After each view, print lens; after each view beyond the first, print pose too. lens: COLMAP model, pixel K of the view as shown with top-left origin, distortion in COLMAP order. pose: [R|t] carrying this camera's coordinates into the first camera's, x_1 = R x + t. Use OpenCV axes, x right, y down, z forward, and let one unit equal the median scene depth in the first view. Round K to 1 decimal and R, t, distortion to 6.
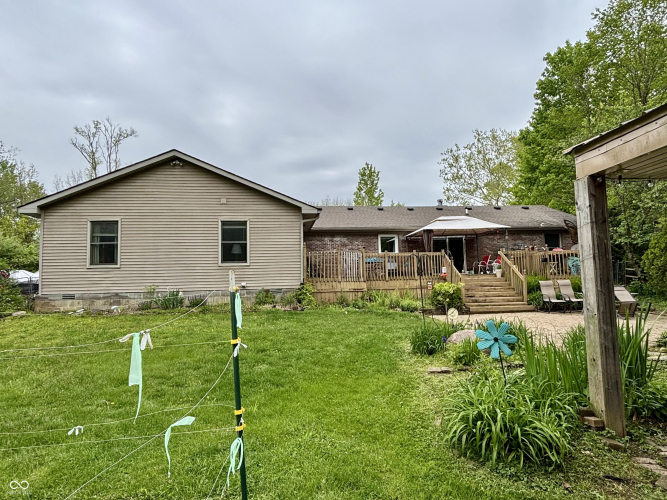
lens RADIAL K [[394.2, 0, 333.4], [0, 394.2, 252.5], [0, 0, 1]] dist [0.007691, -0.000663]
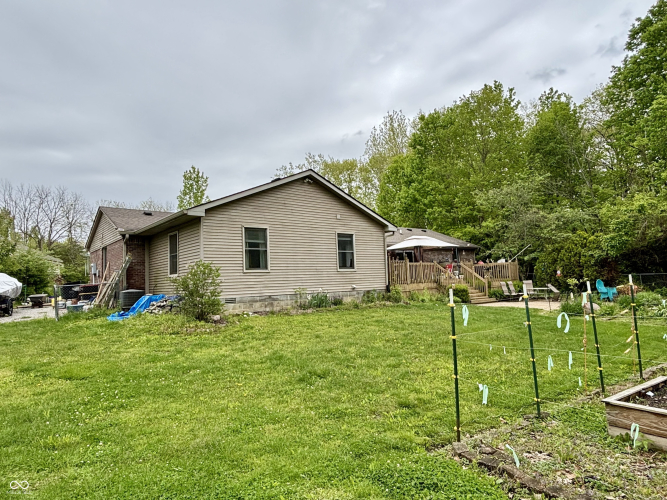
lens RADIAL K [[404.1, 0, 332.8], [0, 404.1, 247.1], [0, 0, 1]] dist [0.006540, 0.000196]
pose [[0.852394, 0.036483, 0.521626, -0.945806], [-0.017310, 0.998985, -0.041584, 0.012620], [-0.522614, 0.026417, 0.852160, -0.027463]]
